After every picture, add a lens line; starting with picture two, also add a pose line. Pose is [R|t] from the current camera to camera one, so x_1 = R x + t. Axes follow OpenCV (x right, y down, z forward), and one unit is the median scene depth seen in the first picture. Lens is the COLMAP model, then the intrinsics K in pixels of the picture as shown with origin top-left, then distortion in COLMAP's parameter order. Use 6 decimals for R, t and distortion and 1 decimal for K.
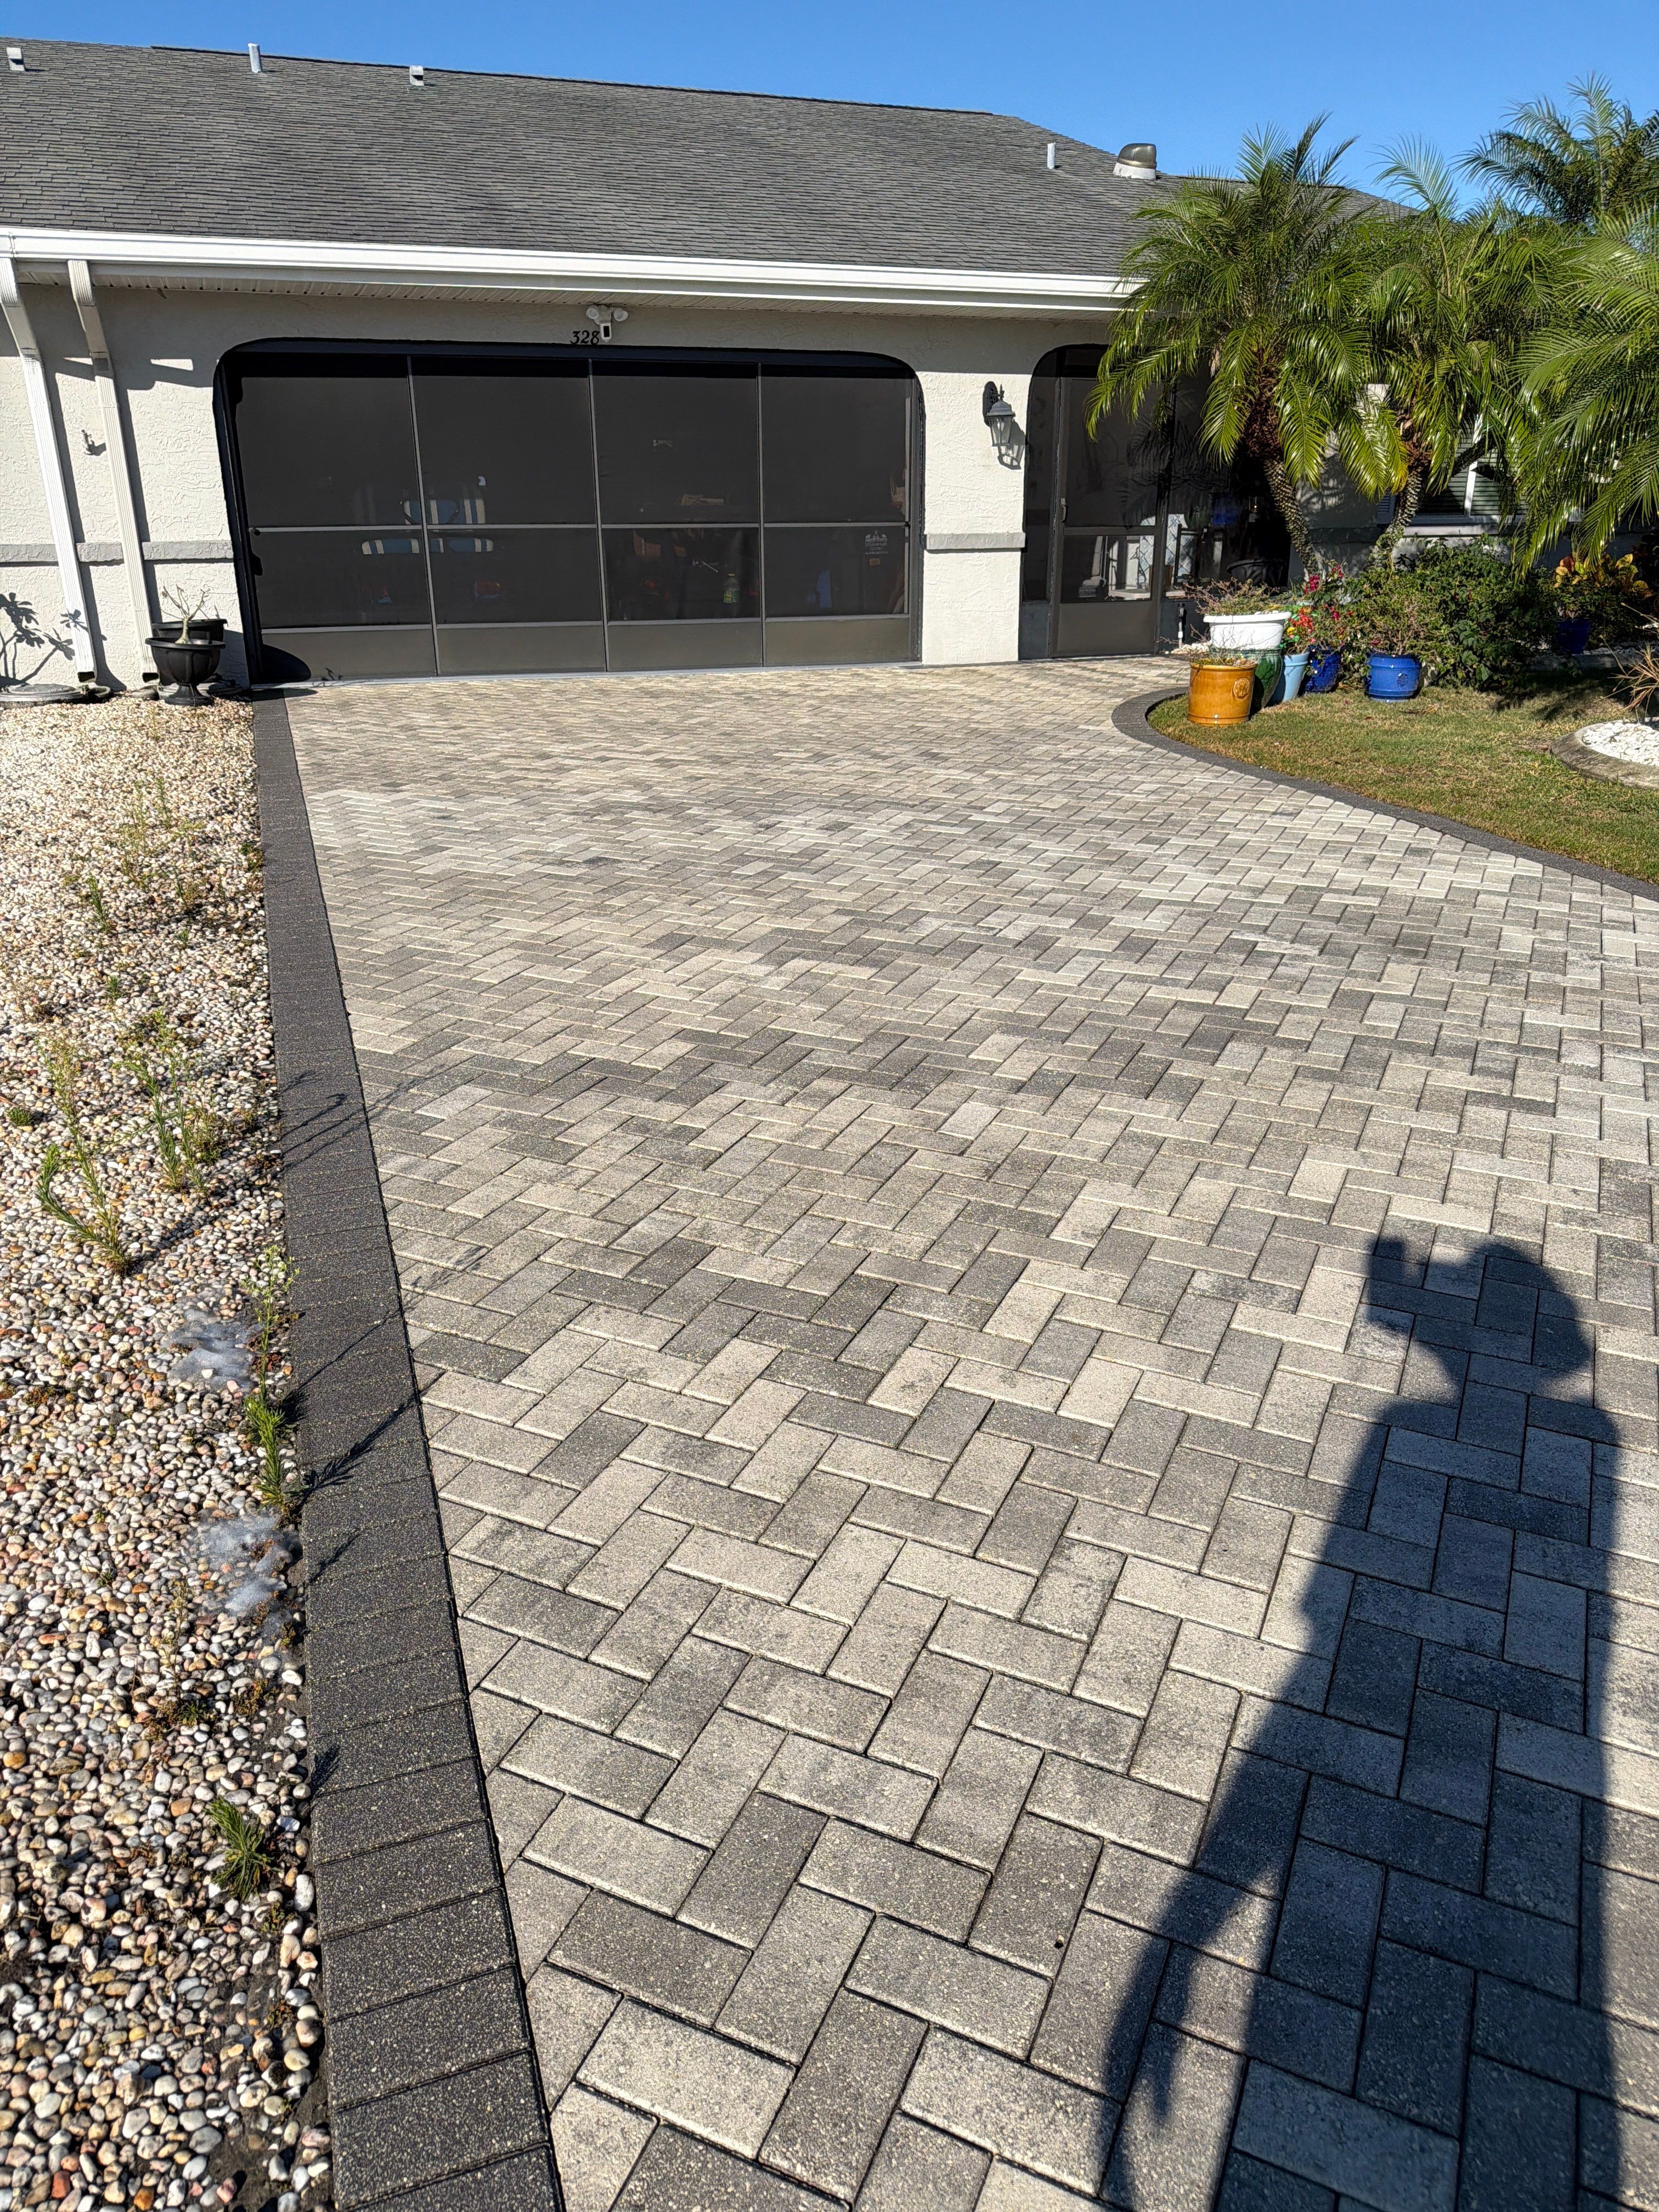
lens RADIAL K [[1564.8, 0, 829.5], [0, 1564.8, 1106.0], [0, 0, 1]] dist [0.069183, -0.090844]
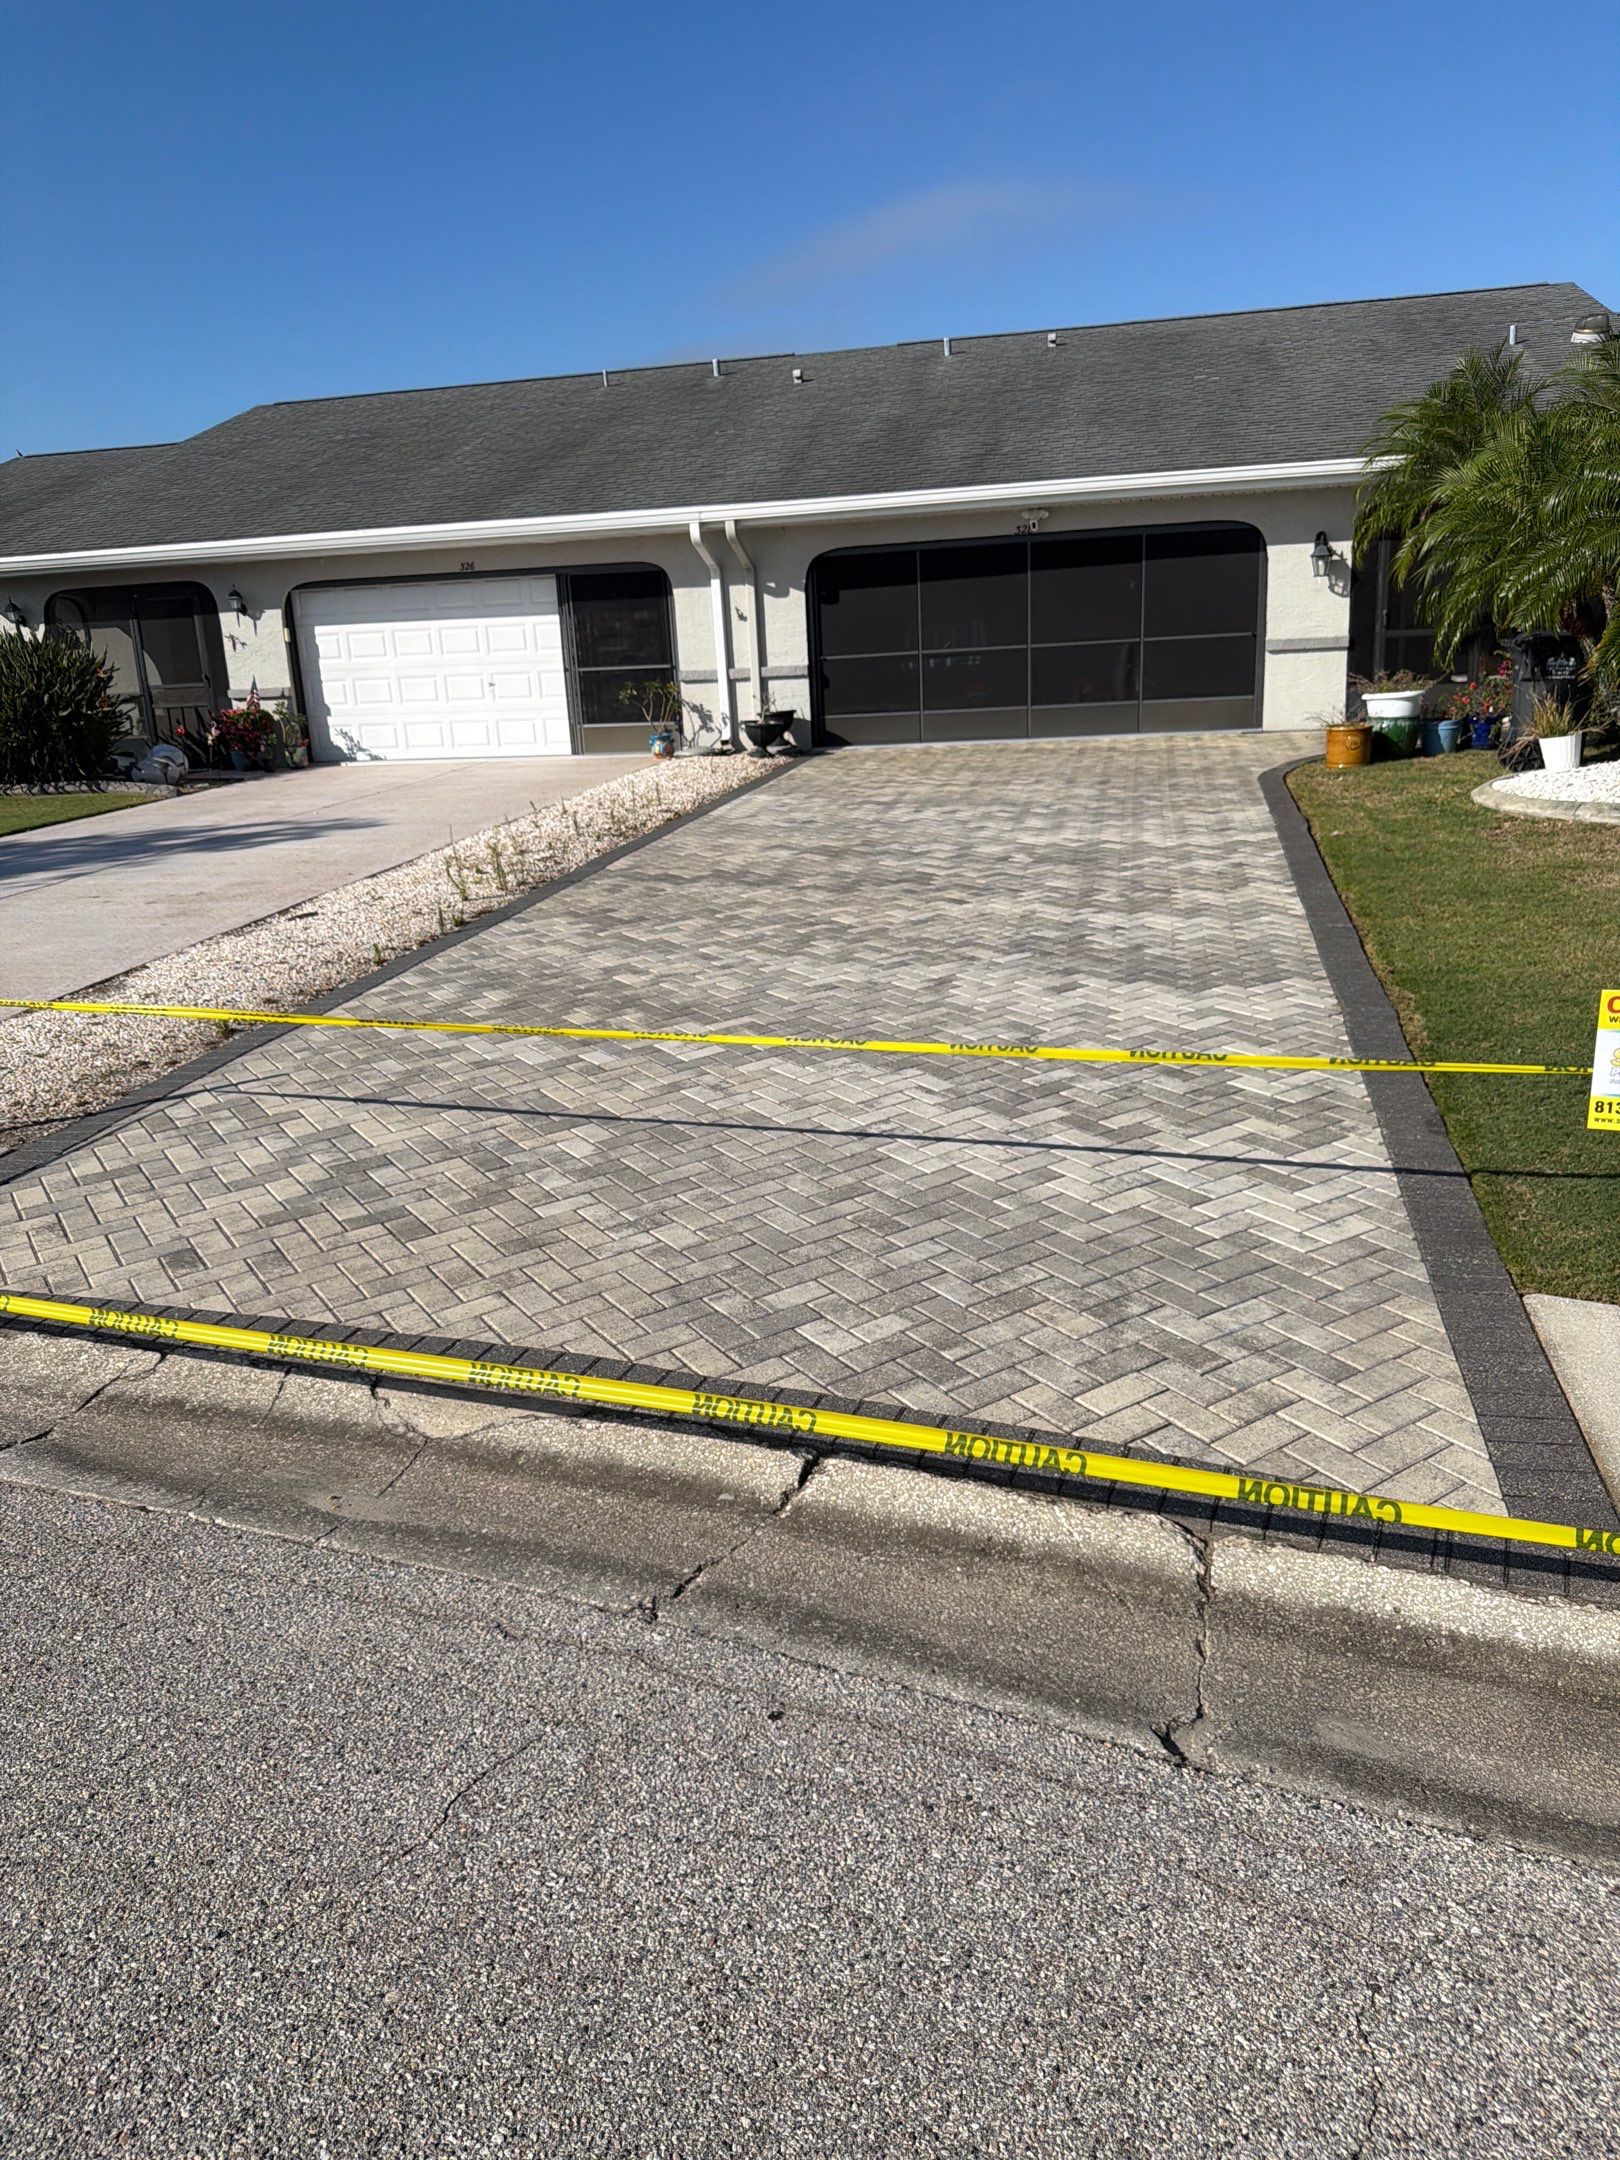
lens RADIAL K [[1531.6, 0, 810.0], [0, 1531.6, 1080.0], [0, 0, 1]] dist [0.121815, -0.179169]
pose [[0.844109, 0.114247, -0.523858, 0.613660], [-0.148575, 0.988615, -0.023800, 0.144837], [0.515174, 0.097922, 0.851473, -0.430132]]
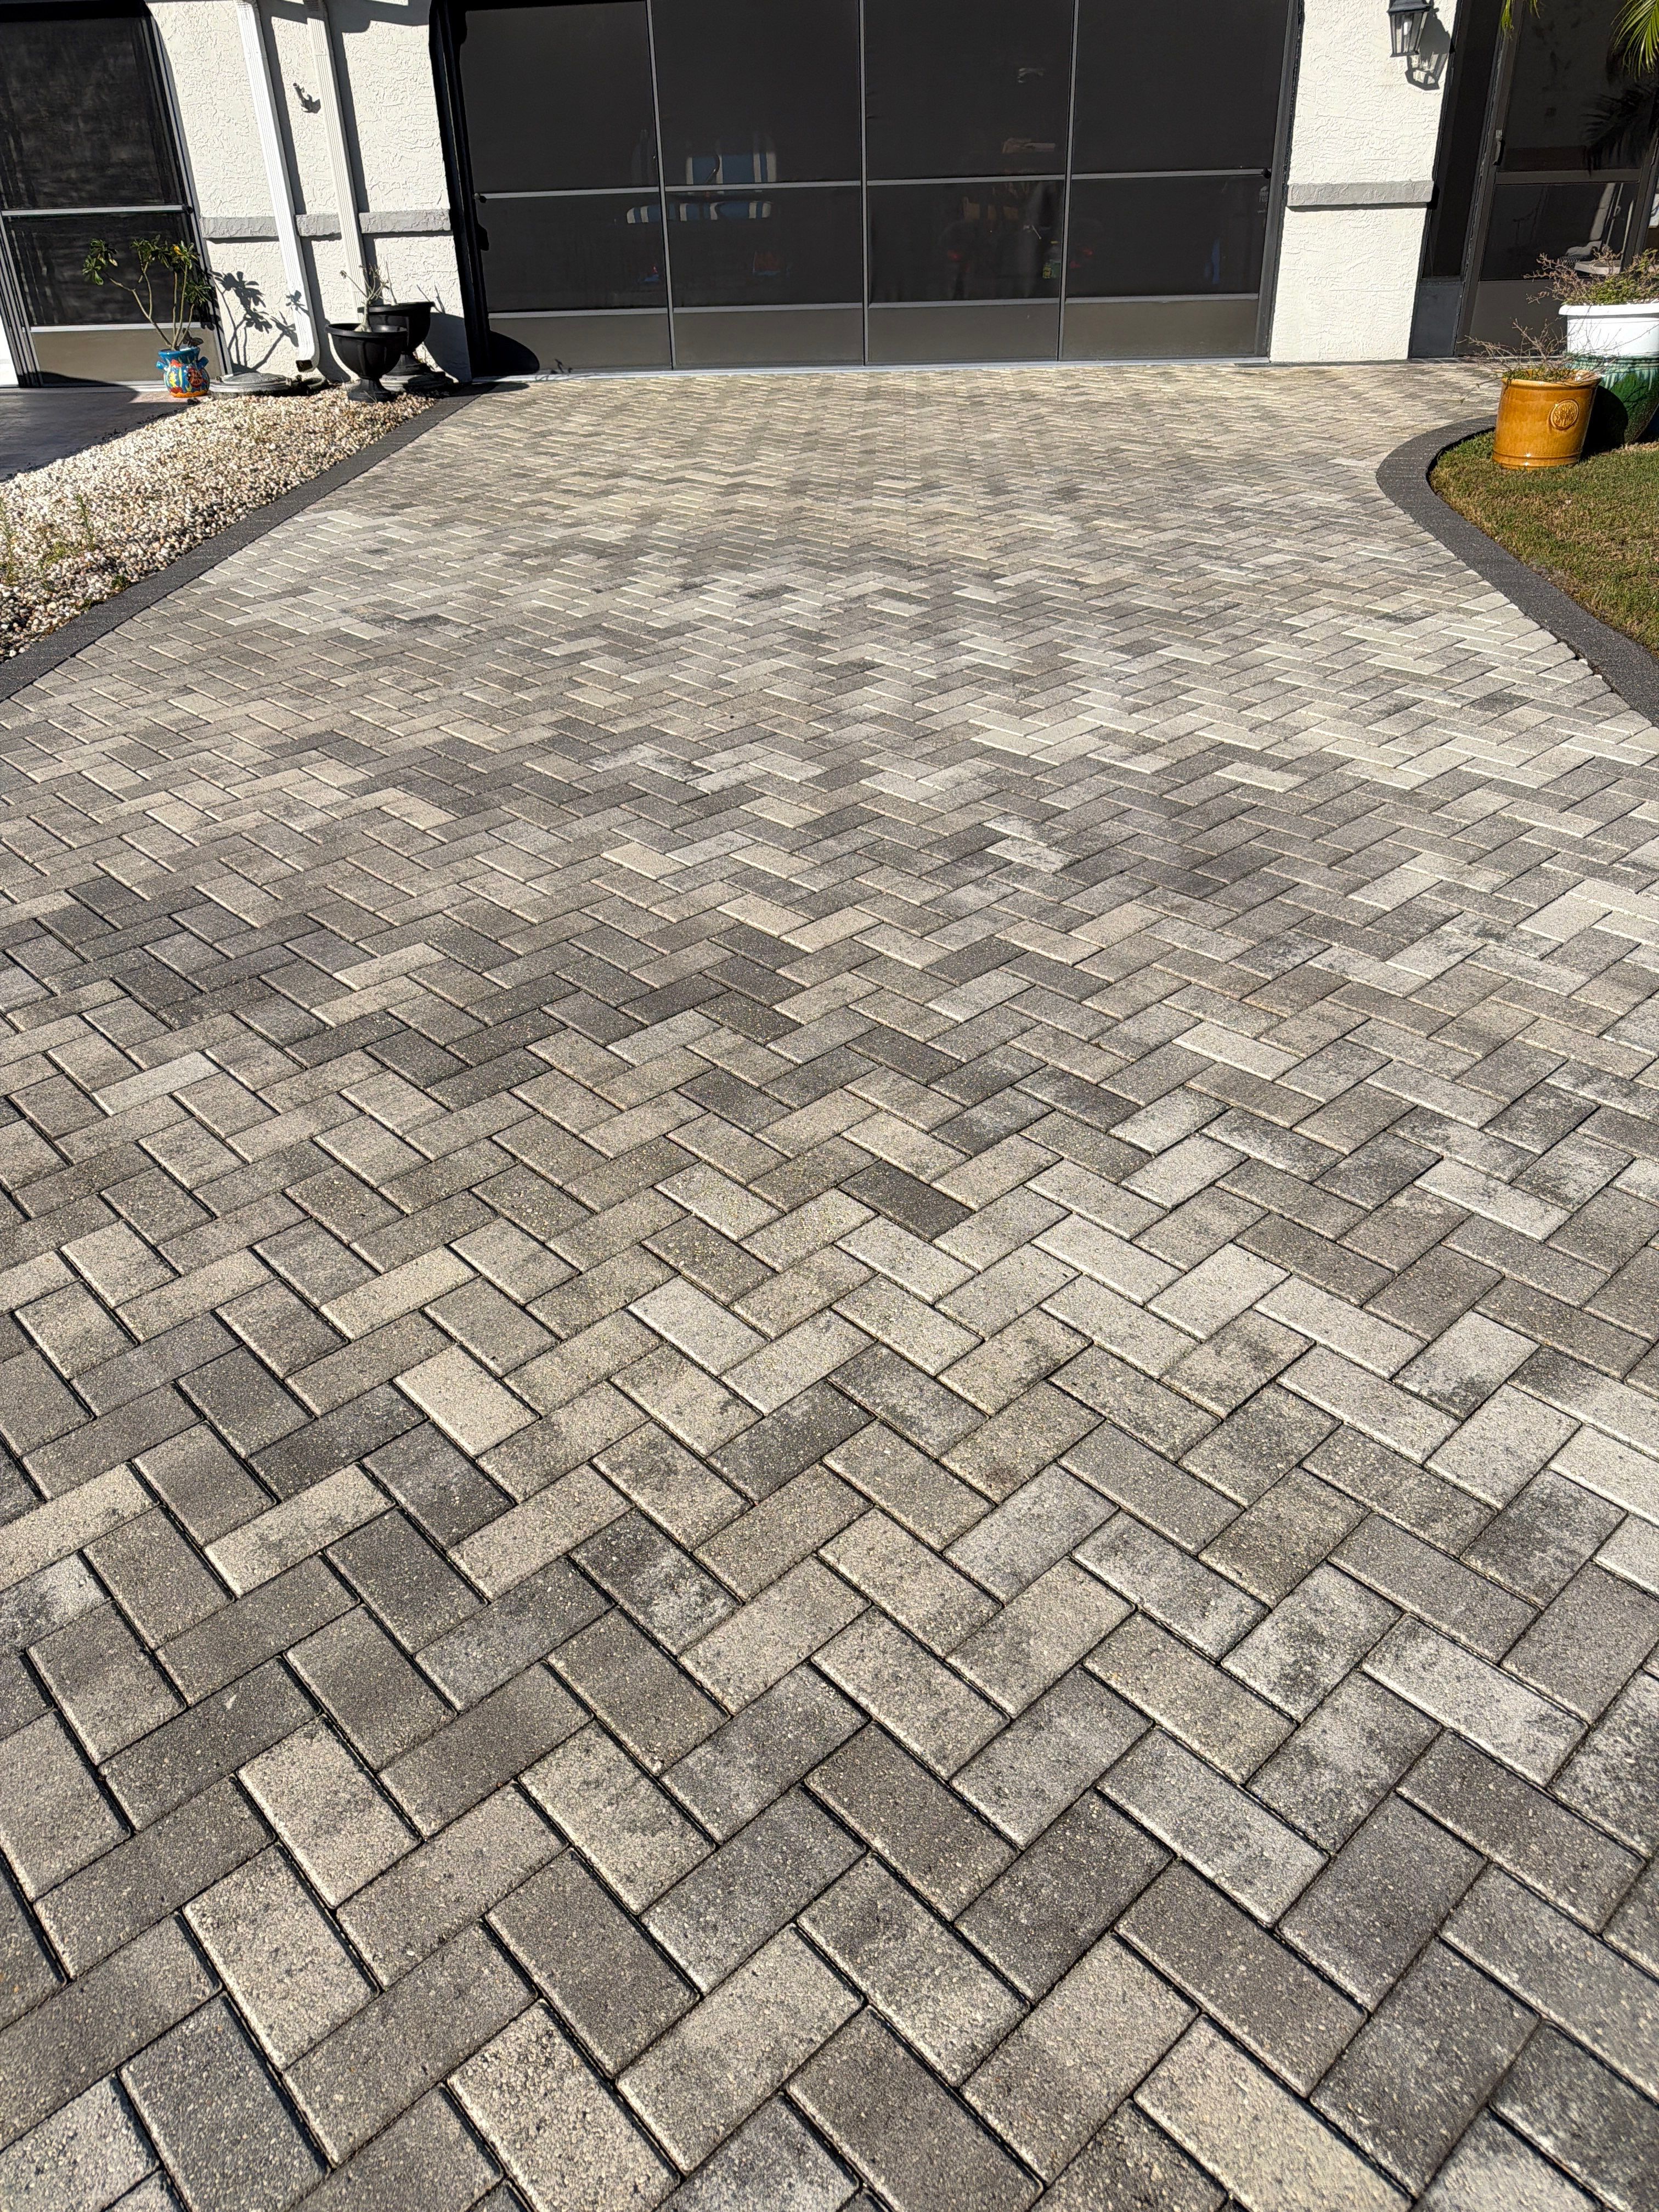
lens RADIAL K [[1578.7, 0, 829.5], [0, 1578.7, 1106.0], [0, 0, 1]] dist [0.040296, -0.053652]
pose [[0.922665, 0.179164, -0.341454, 0.251689], [-0.116872, 0.973786, 0.195146, -0.063581], [0.367466, -0.140148, 0.919417, 0.180117]]
